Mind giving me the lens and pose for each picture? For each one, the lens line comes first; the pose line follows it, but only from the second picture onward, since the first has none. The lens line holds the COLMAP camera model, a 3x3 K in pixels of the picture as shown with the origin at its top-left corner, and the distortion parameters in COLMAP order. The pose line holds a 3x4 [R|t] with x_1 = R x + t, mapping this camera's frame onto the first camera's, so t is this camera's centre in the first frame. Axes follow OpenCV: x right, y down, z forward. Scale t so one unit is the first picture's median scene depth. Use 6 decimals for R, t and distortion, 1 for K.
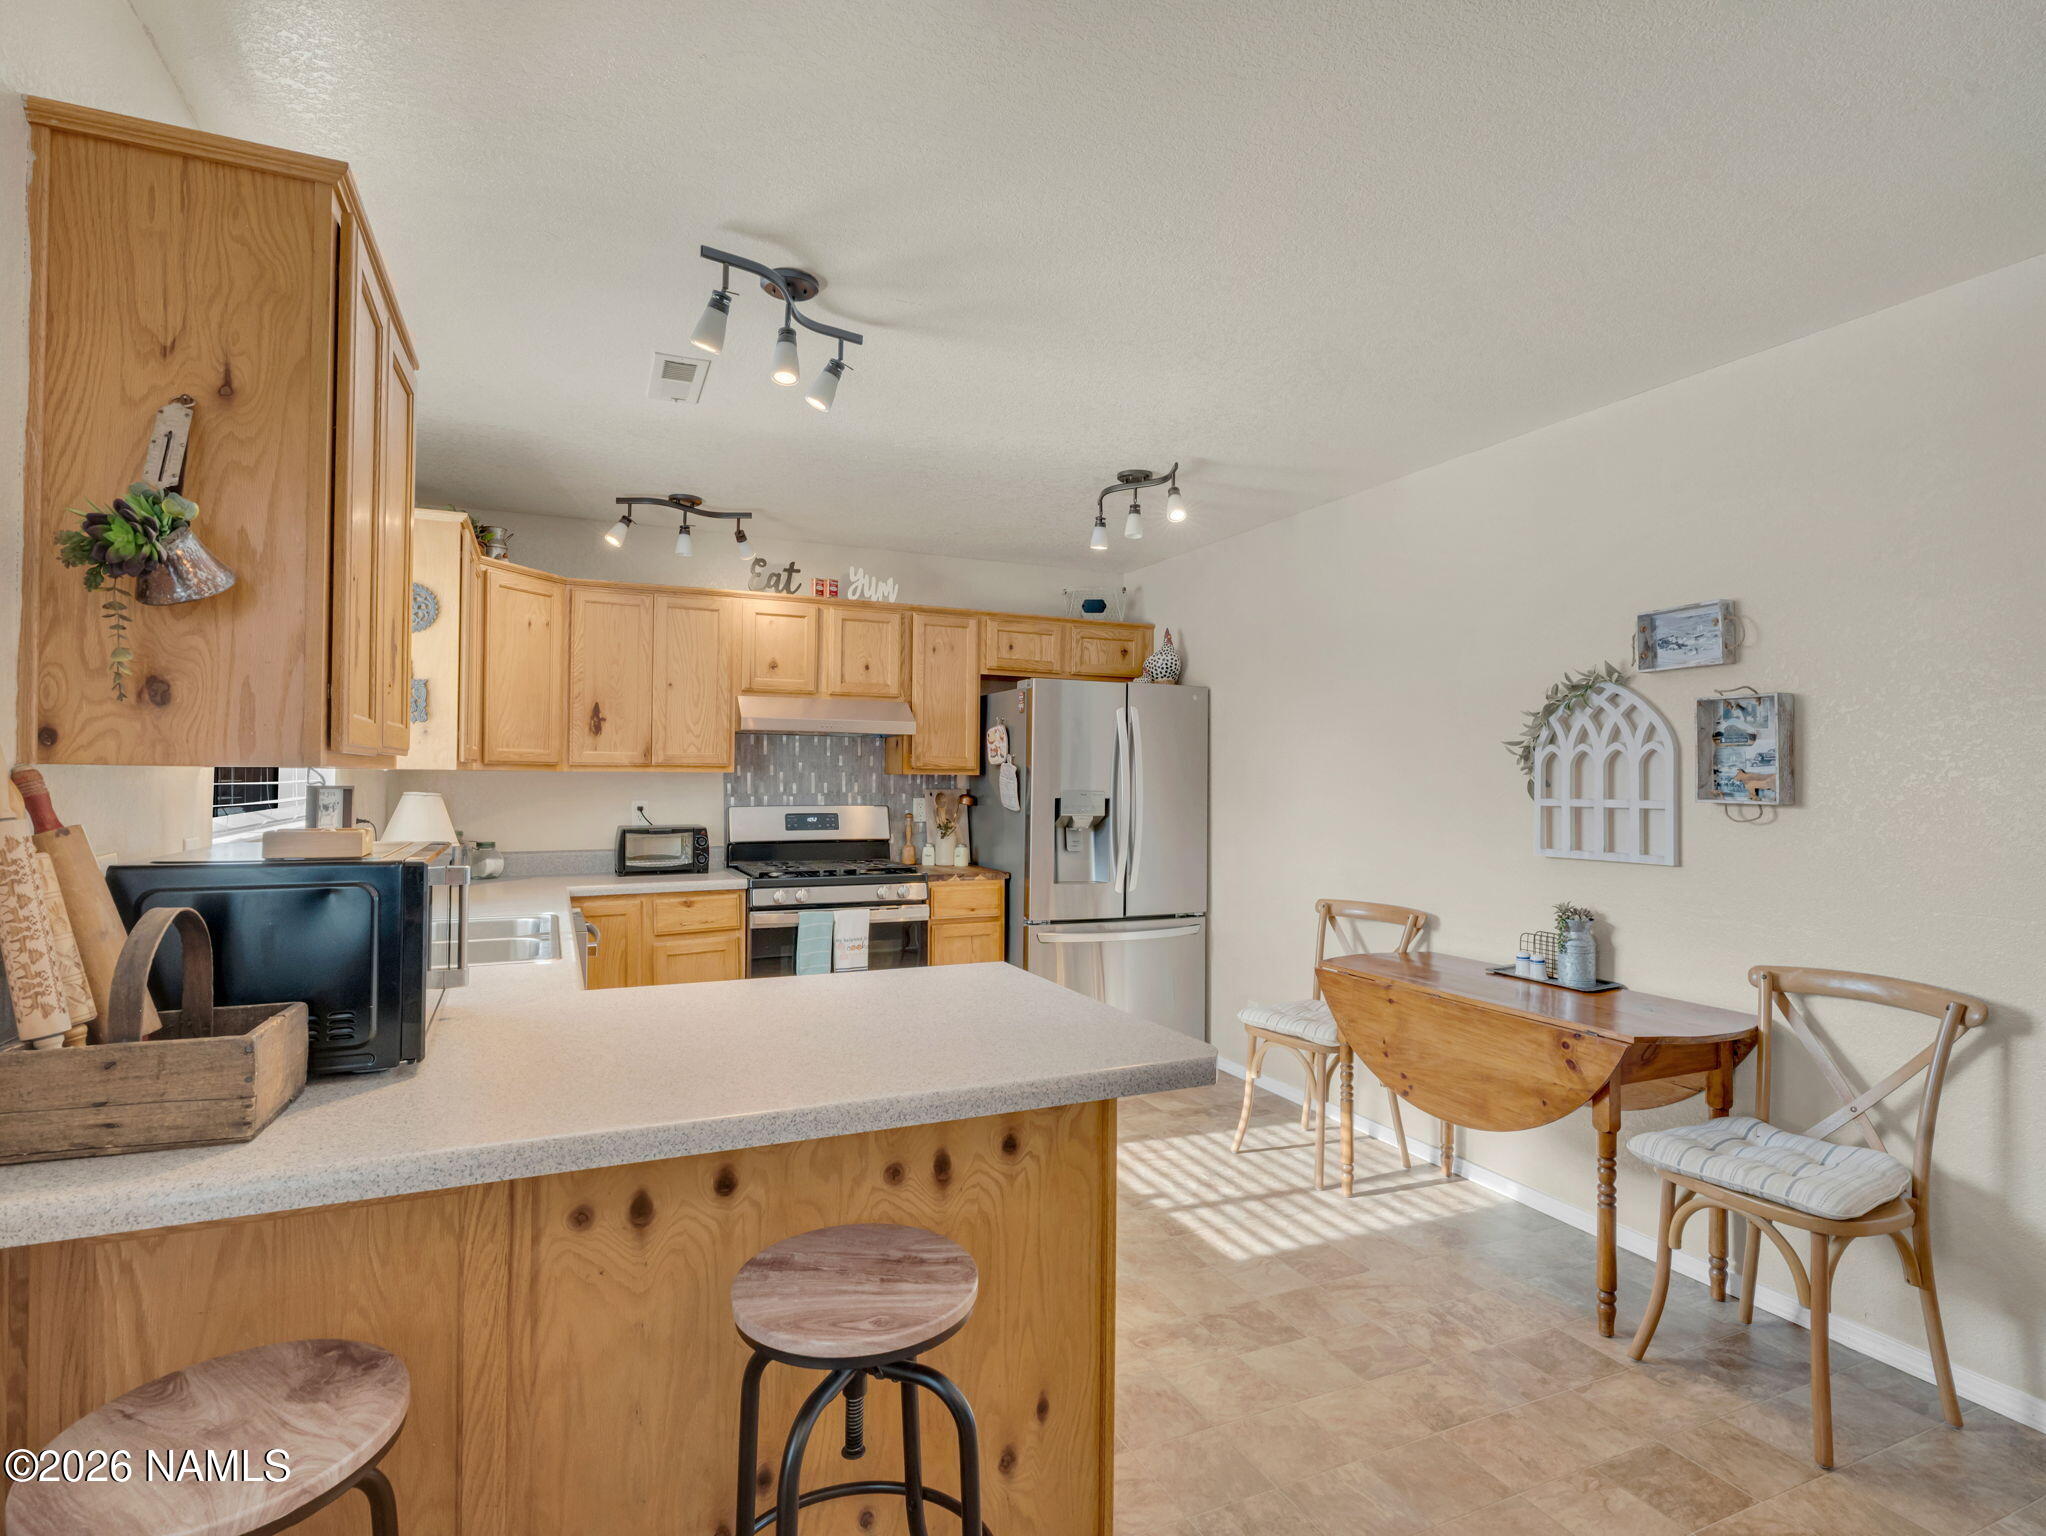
lens RADIAL K [[1056.3, 0, 1024.0], [0, 1056.3, 772.7], [0, 0, 1]] dist [-0.005009, 0.001418]
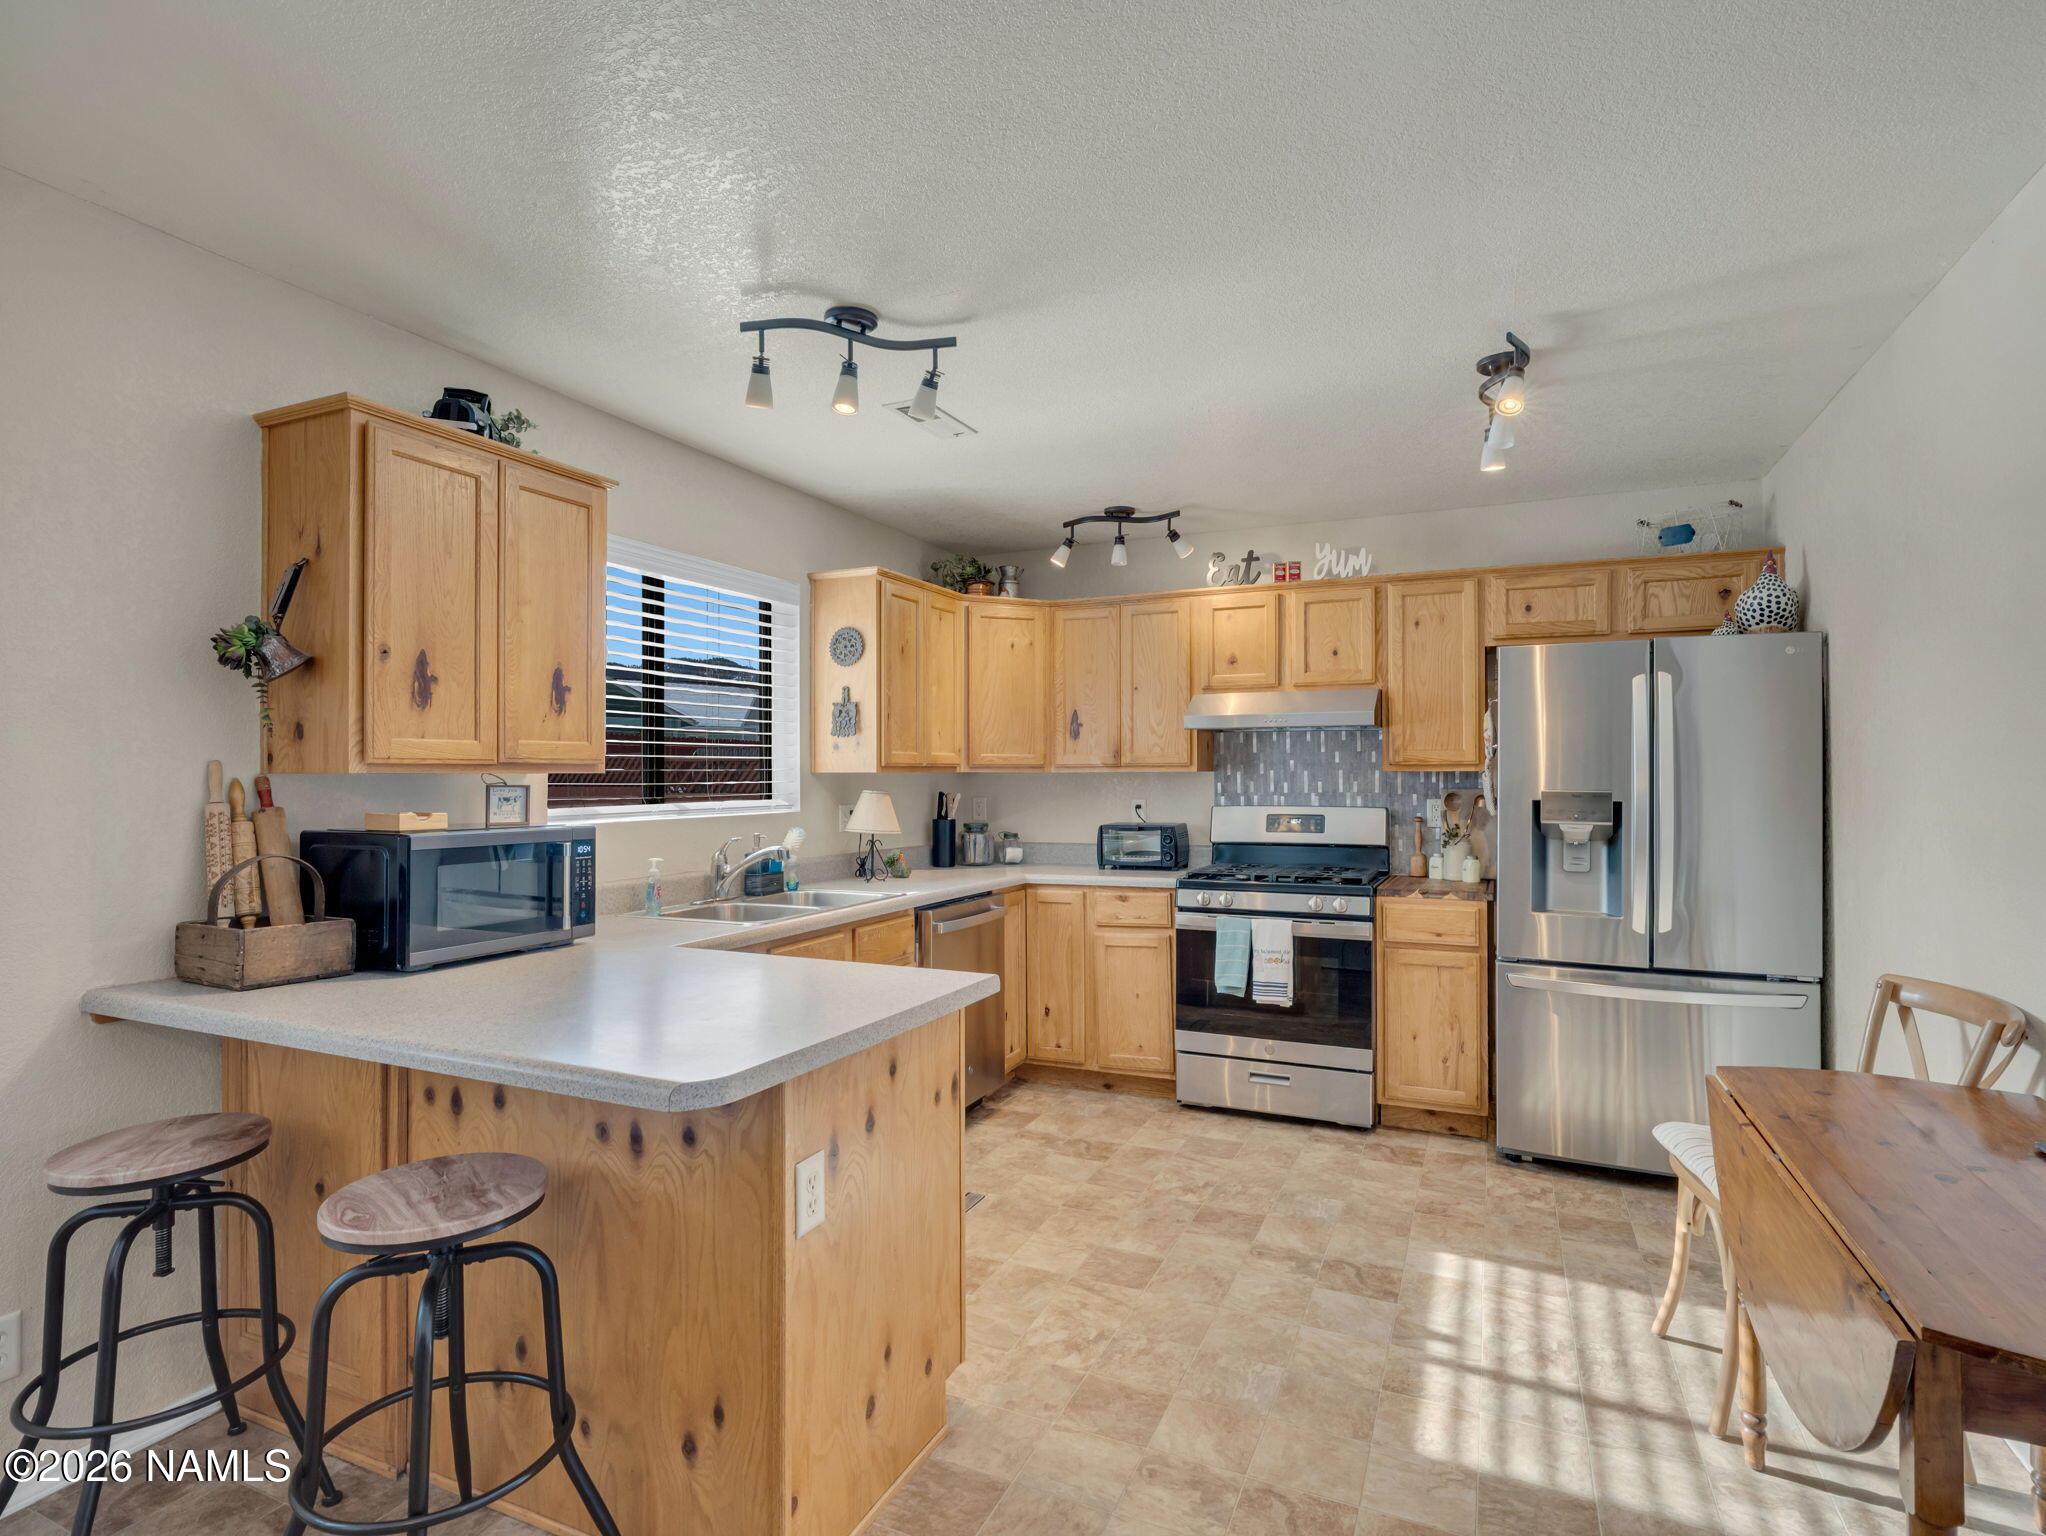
lens RADIAL K [[1056.3, 0, 1024.0], [0, 1056.3, 772.7], [0, 0, 1]] dist [-0.005009, 0.001418]
pose [[0.654562, -0.011247, -0.755925, 0.390047], [0.010913, 0.999926, -0.005428, 0.004537], [0.755930, -0.004696, 0.654636, 0.233644]]
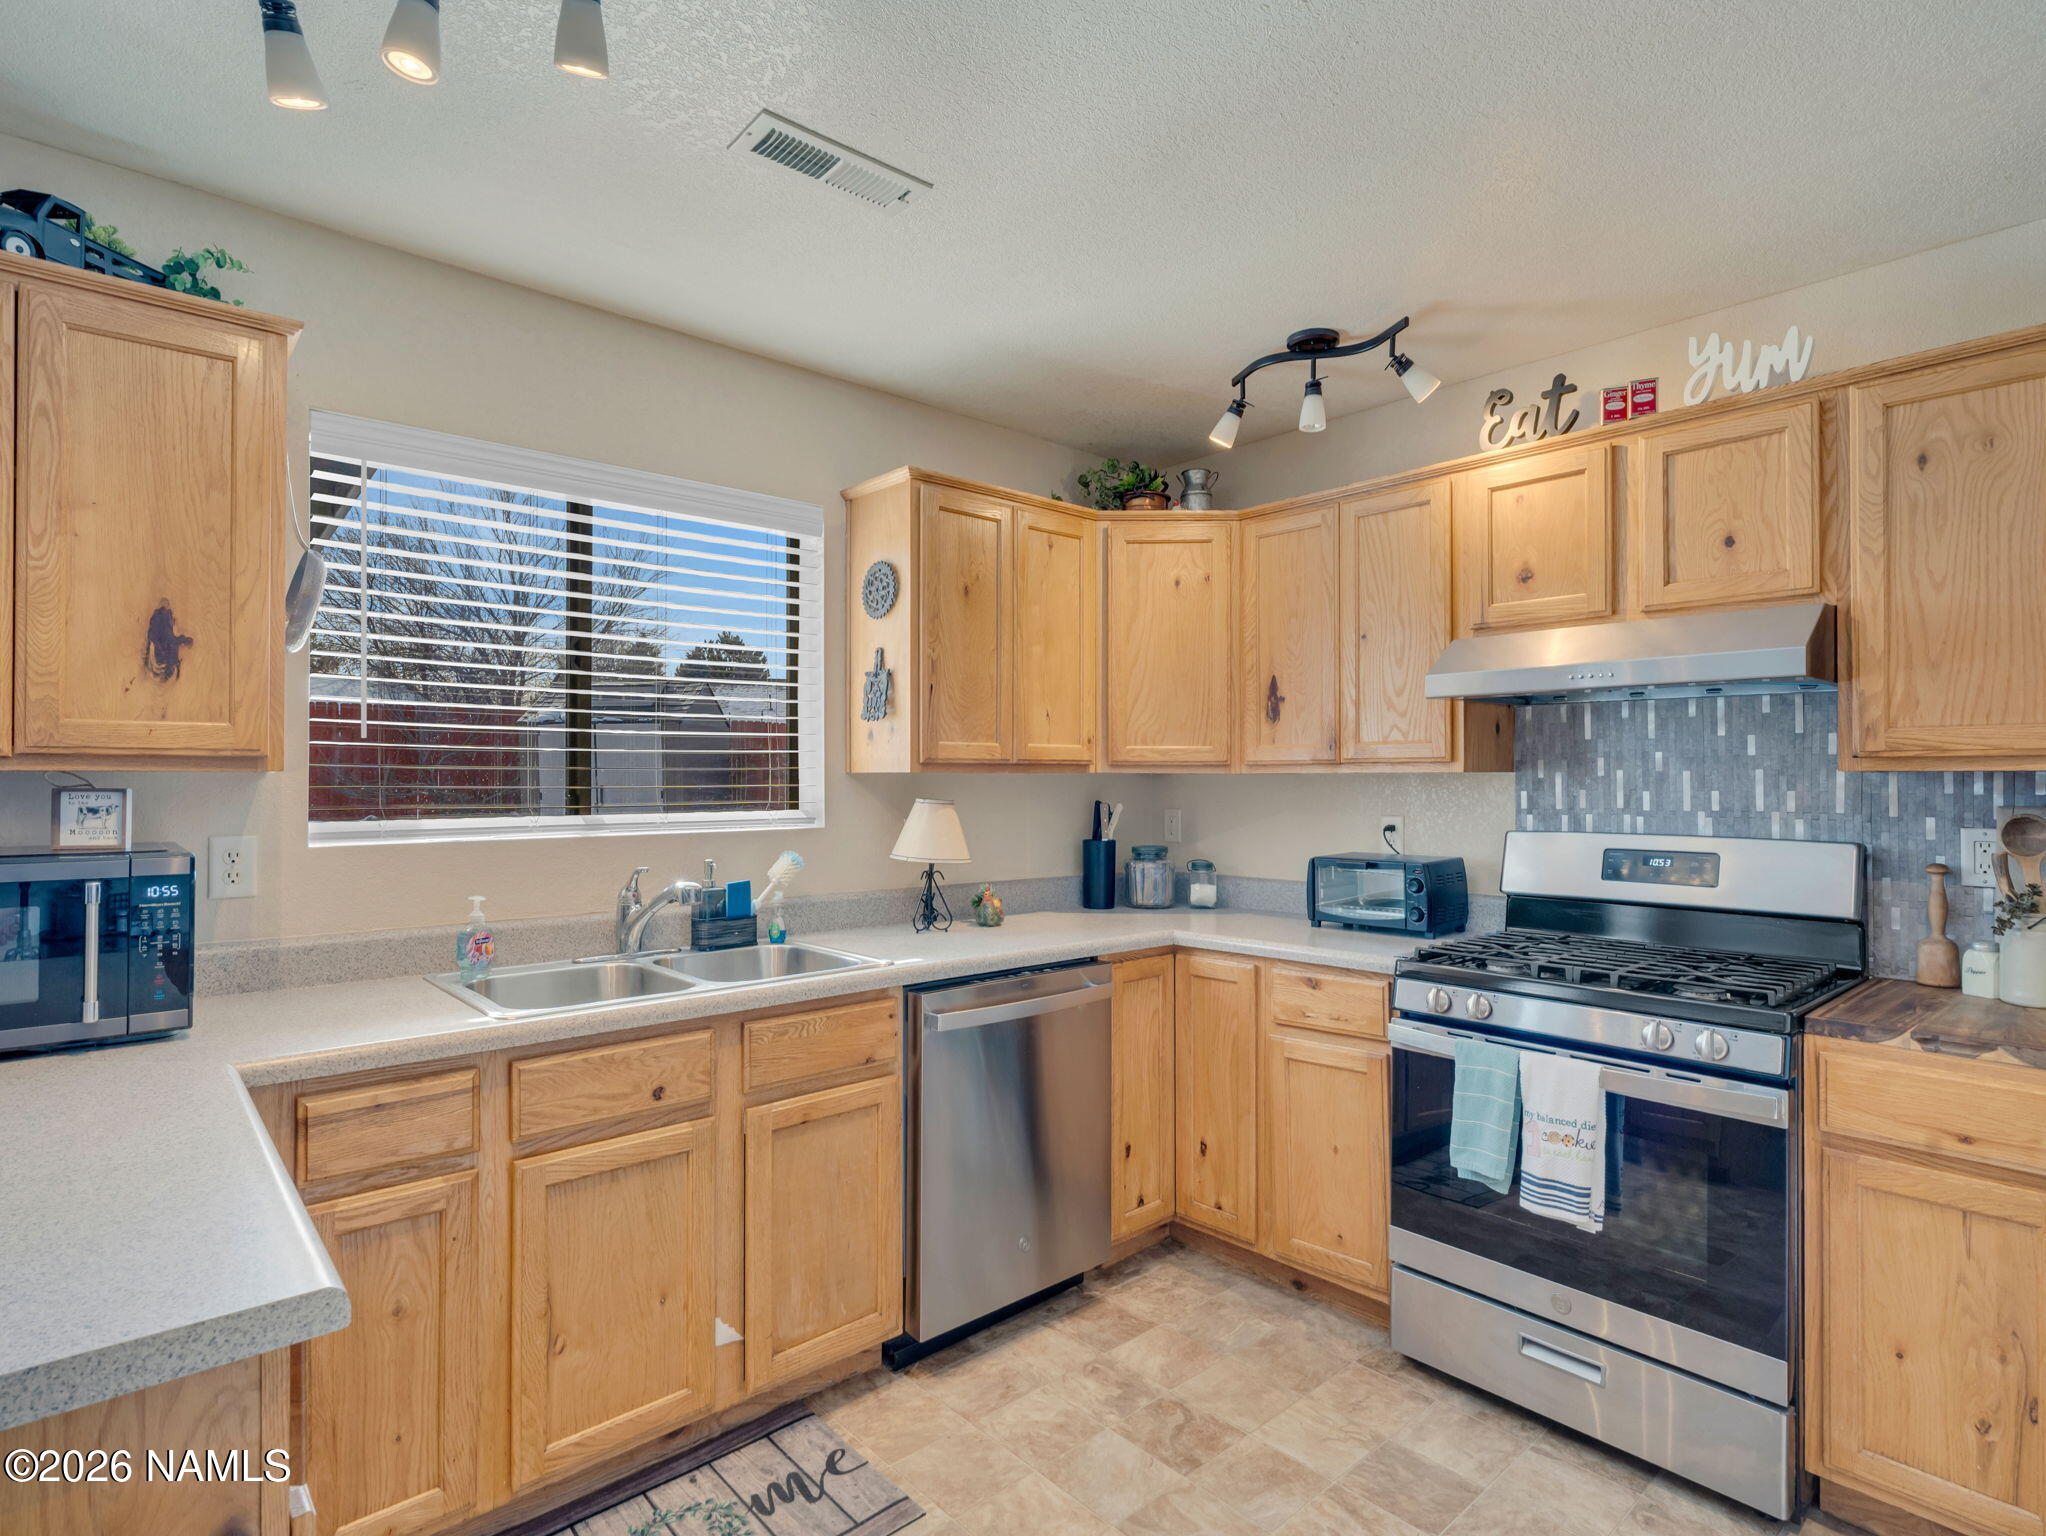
lens RADIAL K [[1056.3, 0, 1024.0], [0, 1056.3, 772.7], [0, 0, 1]] dist [-0.005009, 0.001418]
pose [[0.291224, -0.012572, -0.956572, 0.221534], [0.005599, 0.999919, -0.011437, 0.005646], [0.956638, -0.002025, 0.291271, 0.626073]]
